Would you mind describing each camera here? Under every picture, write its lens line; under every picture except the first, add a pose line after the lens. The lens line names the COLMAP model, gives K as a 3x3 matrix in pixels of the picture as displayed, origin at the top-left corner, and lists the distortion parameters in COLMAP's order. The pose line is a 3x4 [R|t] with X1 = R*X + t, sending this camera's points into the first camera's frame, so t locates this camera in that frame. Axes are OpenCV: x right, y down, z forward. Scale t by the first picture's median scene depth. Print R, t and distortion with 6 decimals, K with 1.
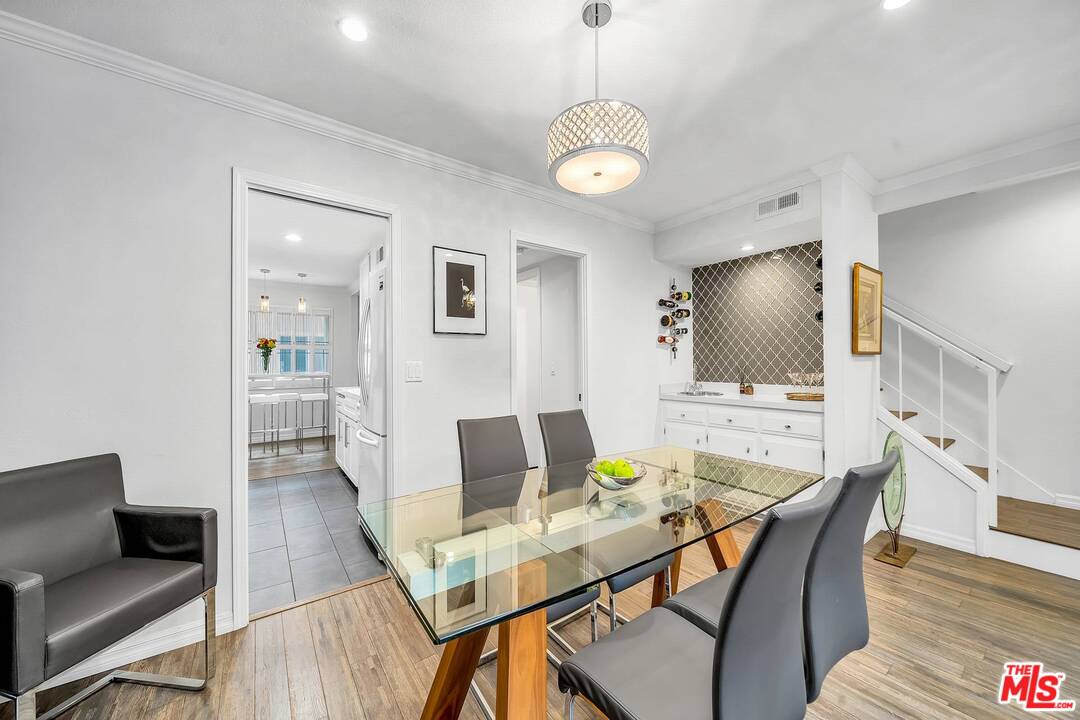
lens RADIAL K [[401.5, 0, 549.1], [0, 401.5, 353.5], [0, 0, 1]] dist [0.008392, -0.000020]
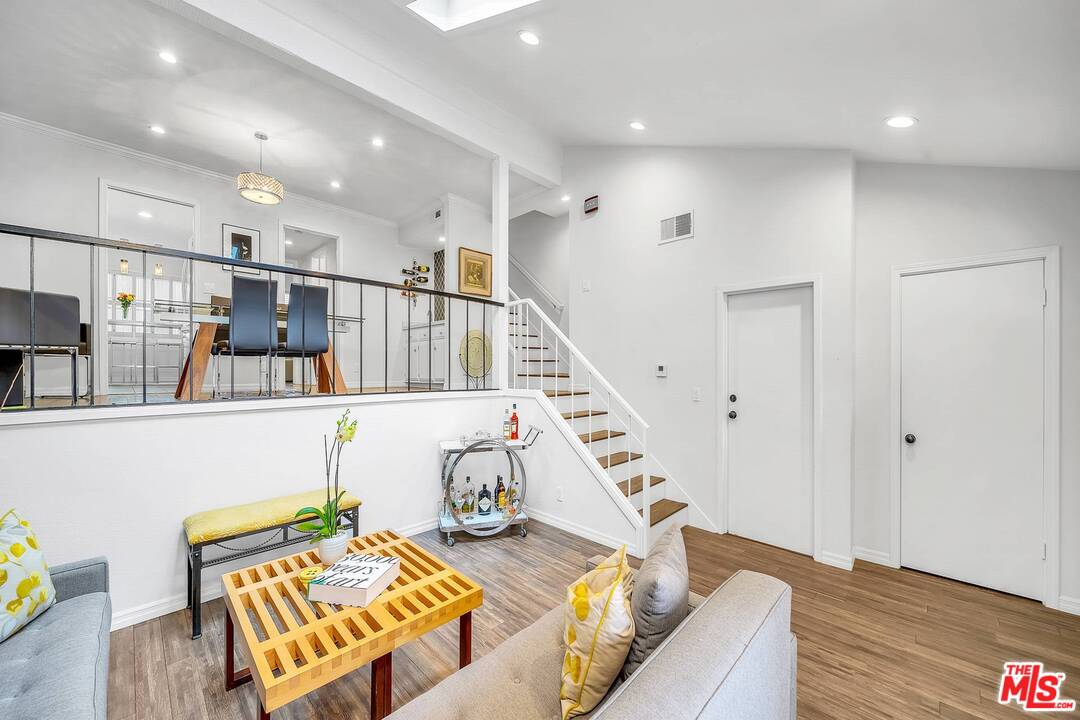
lens RADIAL K [[401.5, 0, 536.6], [0, 401.5, 362.9], [0, 0, 1]] dist [0.008392, -0.000020]
pose [[0.985599, 0.009924, 0.168806, 0.361779], [-0.012819, 0.999789, 0.016070, 0.143666], [-0.168611, -0.018003, 0.985518, -0.480491]]
